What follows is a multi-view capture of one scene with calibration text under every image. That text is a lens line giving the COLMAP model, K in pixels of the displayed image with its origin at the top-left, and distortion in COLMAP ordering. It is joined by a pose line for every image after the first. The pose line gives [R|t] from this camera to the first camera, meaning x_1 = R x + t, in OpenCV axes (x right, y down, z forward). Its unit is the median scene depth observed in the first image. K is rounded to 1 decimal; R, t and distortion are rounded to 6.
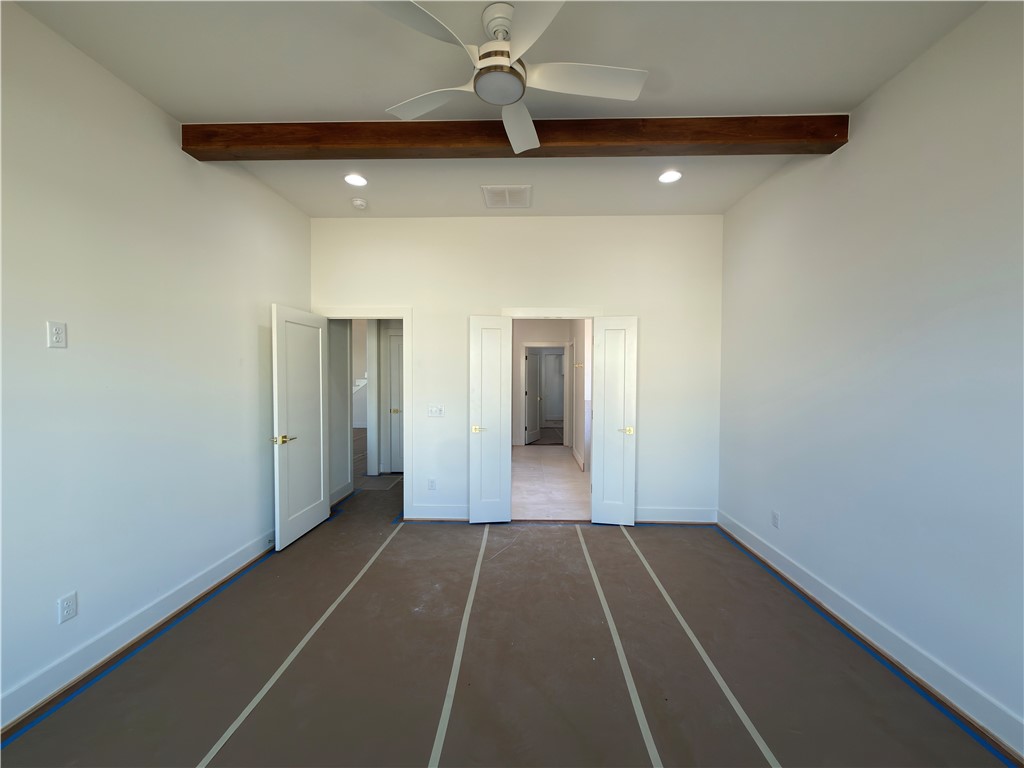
lens RADIAL K [[407.6, 0, 514.4], [0, 407.6, 386.0], [0, 0, 1]] dist [-0.002412, 0.000688]
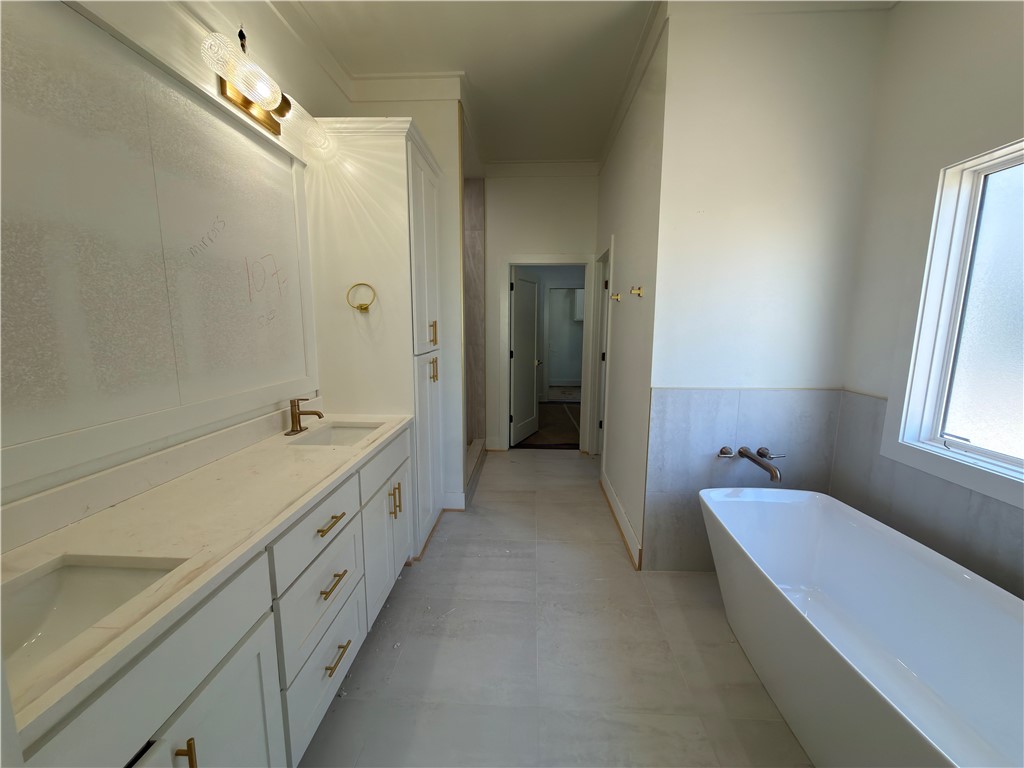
lens RADIAL K [[407.6, 0, 512.7], [0, 407.6, 381.9], [0, 0, 1]] dist [-0.002412, 0.000688]
pose [[0.999825, -0.000443, -0.018679, 0.039608], [0.002436, 0.994274, 0.106837, -0.003270], [0.018525, -0.106864, 0.994101, 0.455844]]
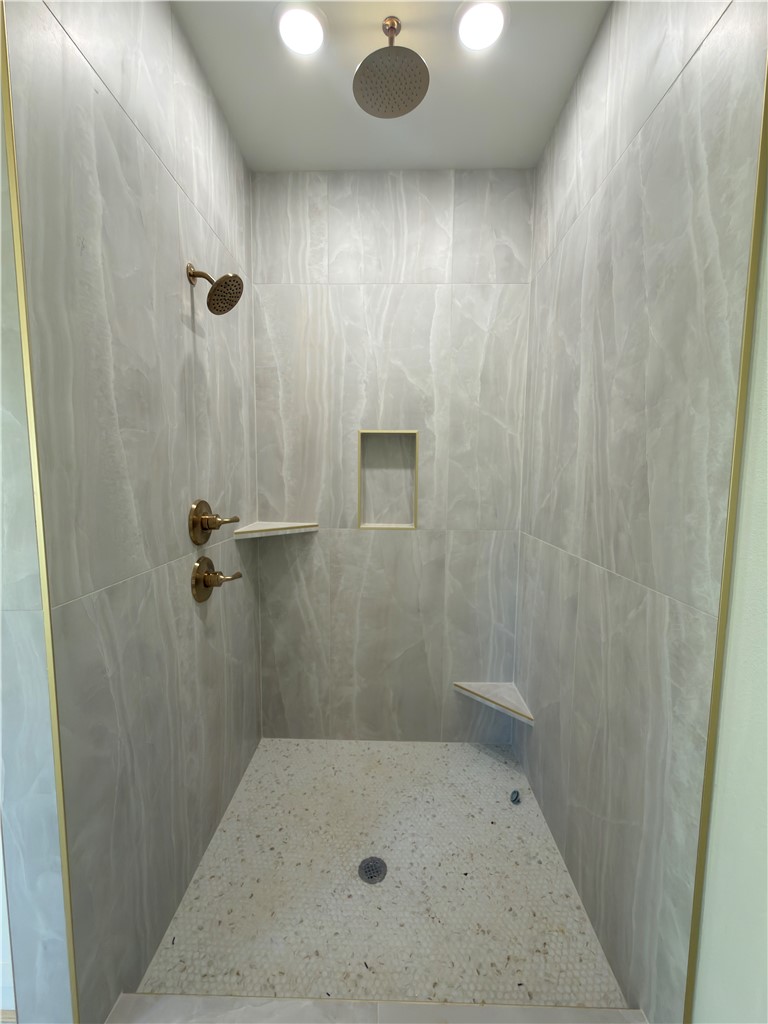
lens RADIAL K [[407.6, 0, 384.2], [0, 407.6, 511.7], [0, 0, 1]] dist [-0.002412, 0.000688]
pose [[0.001858, 0.078053, -0.996947, 0.084405], [-0.049196, 0.995749, 0.077868, -0.021904], [0.998787, 0.048901, 0.005690, 0.892545]]
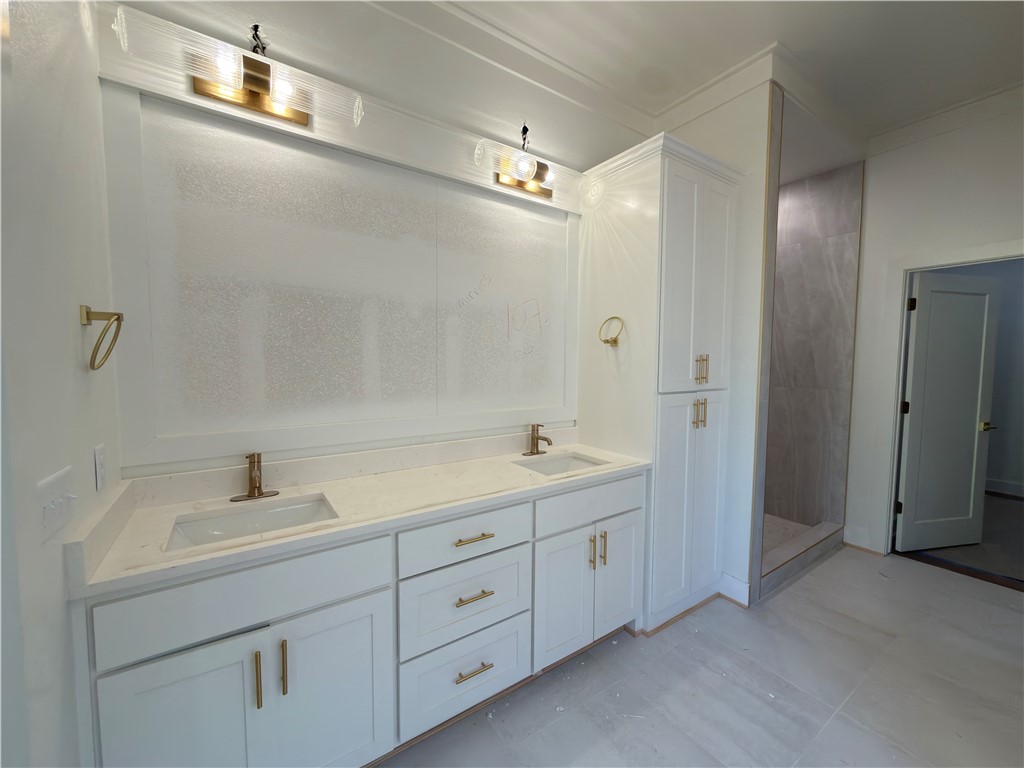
lens RADIAL K [[407.6, 0, 514.4], [0, 407.6, 382.7], [0, 0, 1]] dist [-0.002412, 0.000688]
pose [[0.586226, 0.039542, -0.809182, 0.110660], [-0.031123, 0.999170, 0.026278, -0.001702], [0.809549, 0.009780, 0.586970, 0.519098]]
